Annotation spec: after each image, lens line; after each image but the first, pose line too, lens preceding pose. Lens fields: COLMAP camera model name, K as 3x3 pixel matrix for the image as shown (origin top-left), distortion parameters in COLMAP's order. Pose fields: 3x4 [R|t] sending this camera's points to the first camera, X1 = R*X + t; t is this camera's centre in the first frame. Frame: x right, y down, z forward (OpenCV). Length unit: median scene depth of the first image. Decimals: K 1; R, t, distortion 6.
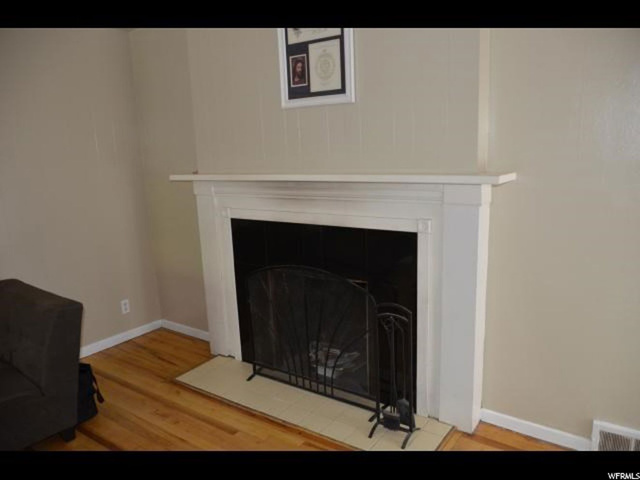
lens RADIAL K [[492.8, 0, 320.0], [0, 492.8, 240.0], [0, 0, 1]] dist [-0.006916, -0.004309]
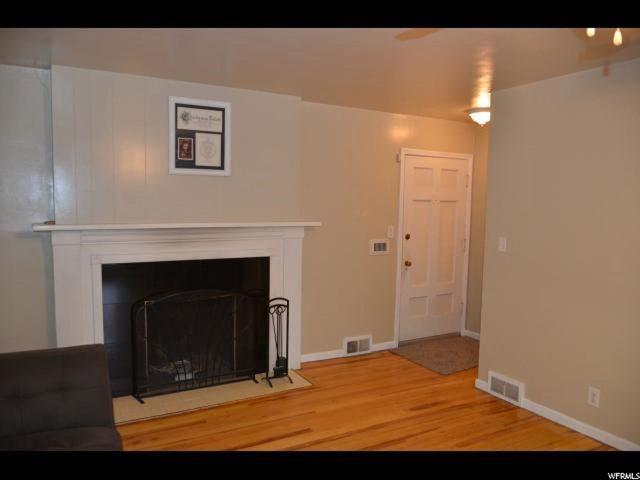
lens RADIAL K [[492.8, 0, 320.0], [0, 492.8, 240.0], [0, 0, 1]] dist [-0.006916, -0.004309]
pose [[0.416023, -0.028638, 0.908903, -1.146715], [0.137889, 0.989933, -0.031923, 0.005514], [-0.898839, 0.138608, 0.415783, 0.122698]]
